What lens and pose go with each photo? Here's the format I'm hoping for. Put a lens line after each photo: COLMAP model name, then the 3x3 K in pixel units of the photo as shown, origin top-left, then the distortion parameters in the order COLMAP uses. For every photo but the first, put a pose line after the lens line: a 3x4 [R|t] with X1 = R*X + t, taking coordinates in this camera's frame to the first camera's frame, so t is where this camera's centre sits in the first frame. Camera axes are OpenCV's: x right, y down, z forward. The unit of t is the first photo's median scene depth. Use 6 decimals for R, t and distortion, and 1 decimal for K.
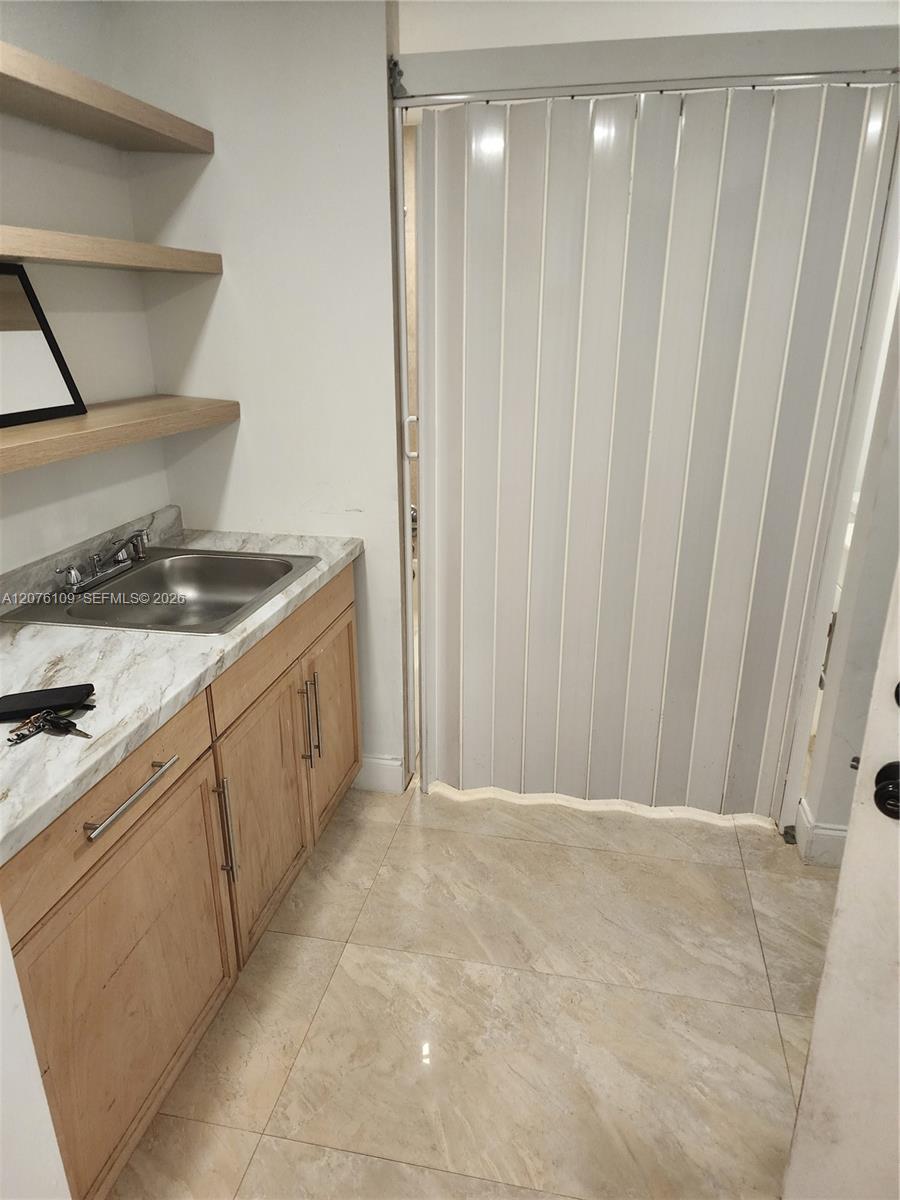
lens RADIAL K [[796.1, 0, 440.2], [0, 796.1, 615.2], [0, 0, 1]] dist [0.076336, -0.070653]
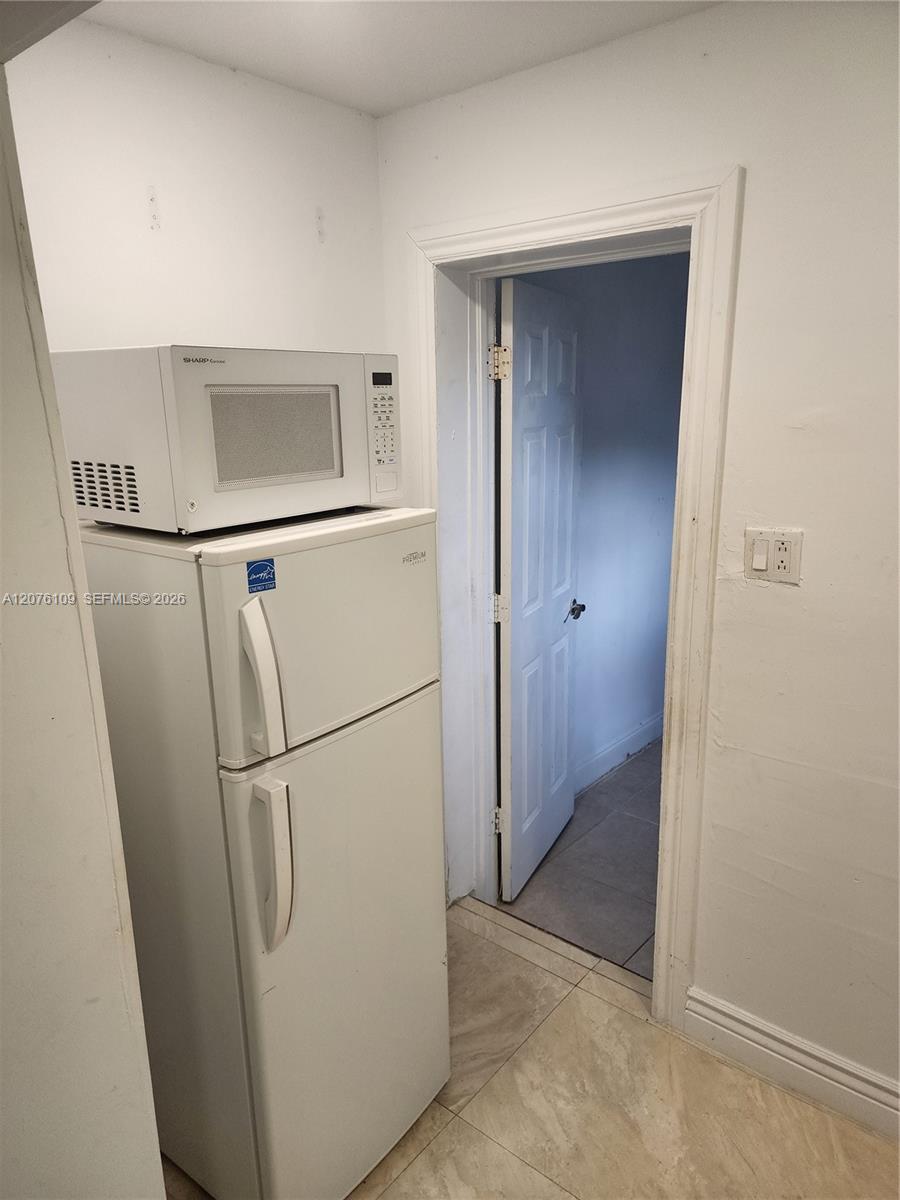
lens RADIAL K [[796.1, 0, 445.2], [0, 796.1, 590.5], [0, 0, 1]] dist [0.076336, -0.070653]
pose [[-0.881167, -0.070213, 0.467563, 0.005281], [0.204246, 0.835351, 0.510364, -0.518493], [-0.426413, 0.545214, -0.721743, 1.272422]]
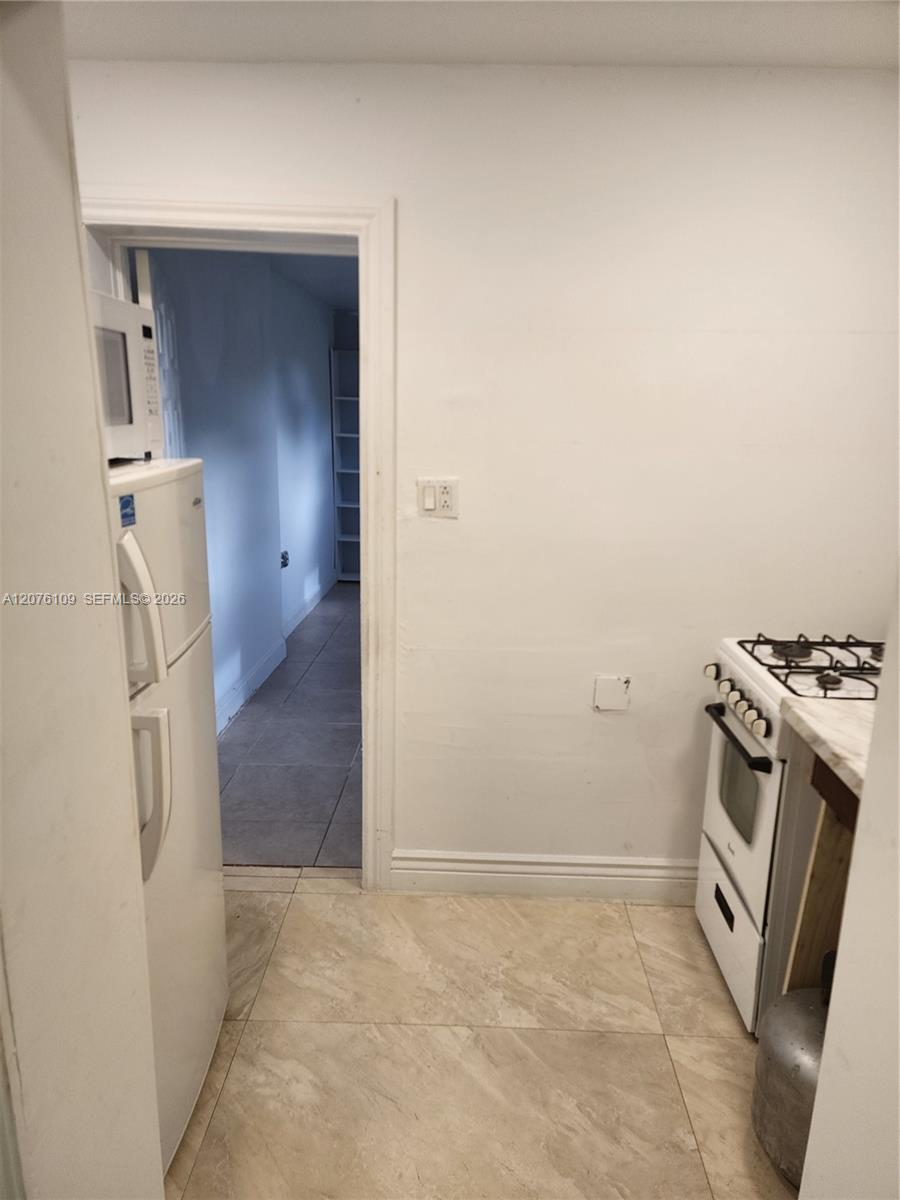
lens RADIAL K [[796.1, 0, 452.9], [0, 796.1, 587.8], [0, 0, 1]] dist [0.076336, -0.070653]
pose [[-0.982249, 0.035285, -0.184231, 0.298869], [-0.073769, 0.830348, 0.552341, -0.564878], [0.172465, 0.556127, -0.813006, 1.487925]]
